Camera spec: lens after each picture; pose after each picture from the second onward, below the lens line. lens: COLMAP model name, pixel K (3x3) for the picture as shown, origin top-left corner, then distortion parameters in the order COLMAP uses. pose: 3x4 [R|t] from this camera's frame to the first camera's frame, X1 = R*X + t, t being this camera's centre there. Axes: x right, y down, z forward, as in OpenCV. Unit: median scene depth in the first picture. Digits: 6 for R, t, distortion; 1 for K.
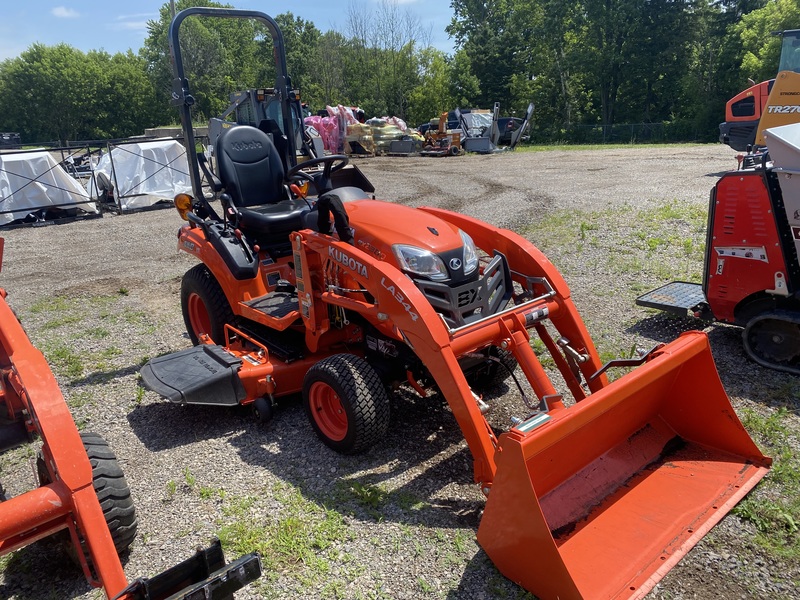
lens RADIAL K [[624.8, 0, 400.4], [0, 624.8, 300.2], [0, 0, 1]] dist [0.000035, -0.006027]
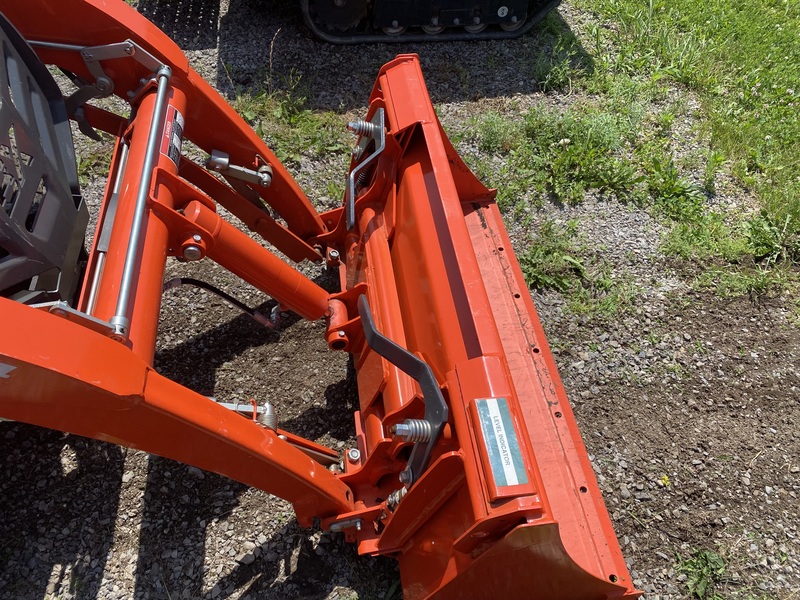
lens RADIAL K [[624.8, 0, 399.4], [0, 624.8, 299.8], [0, 0, 1]] dist [0.000035, -0.006027]
pose [[0.524577, -0.591488, 0.612340, -0.037542], [0.164788, 0.776188, 0.608587, -0.129537], [-0.835263, -0.218345, 0.504640, 0.603082]]
